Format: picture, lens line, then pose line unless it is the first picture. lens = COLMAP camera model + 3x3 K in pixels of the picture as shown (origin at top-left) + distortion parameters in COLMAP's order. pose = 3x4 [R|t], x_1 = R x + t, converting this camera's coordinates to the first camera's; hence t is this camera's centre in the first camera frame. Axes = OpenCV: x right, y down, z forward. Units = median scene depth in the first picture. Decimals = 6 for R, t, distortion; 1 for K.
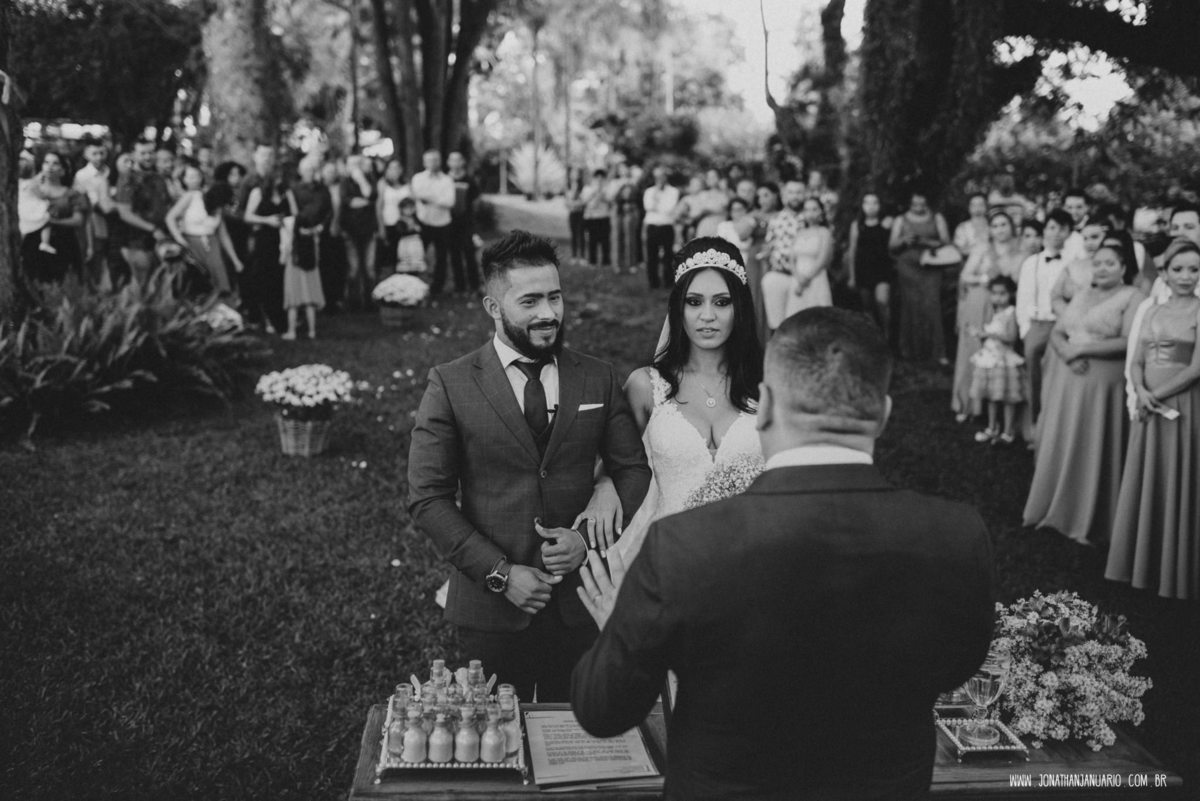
lens RADIAL K [[1249.2, 0, 602.9], [0, 1249.2, 393.8], [0, 0, 1]] dist [-0.047241, 0.000000]
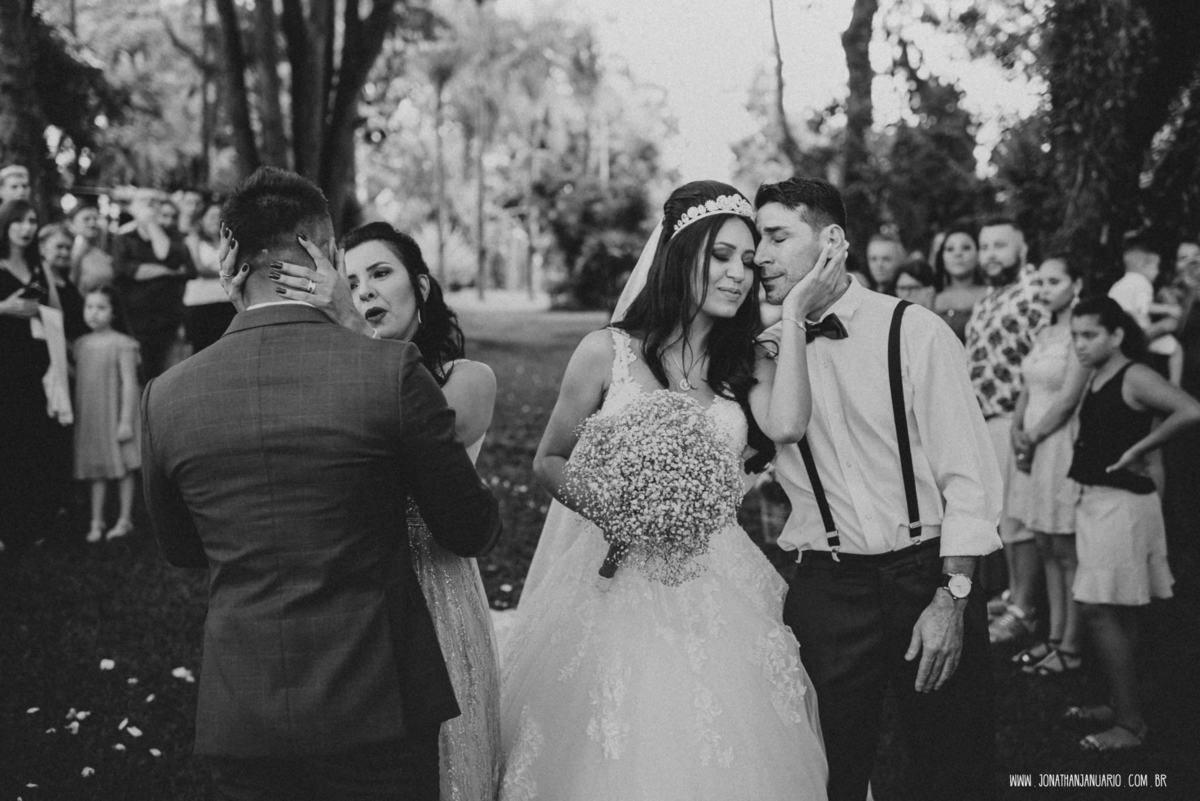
lens RADIAL K [[1249.2, 0, 604.6], [0, 1249.2, 392.7], [0, 0, 1]] dist [-0.047241, 0.000000]
pose [[0.996061, -0.009902, 0.088120, -0.039973], [0.016837, 0.996787, -0.078310, -0.050338], [-0.087062, 0.079486, 0.993027, 0.388141]]
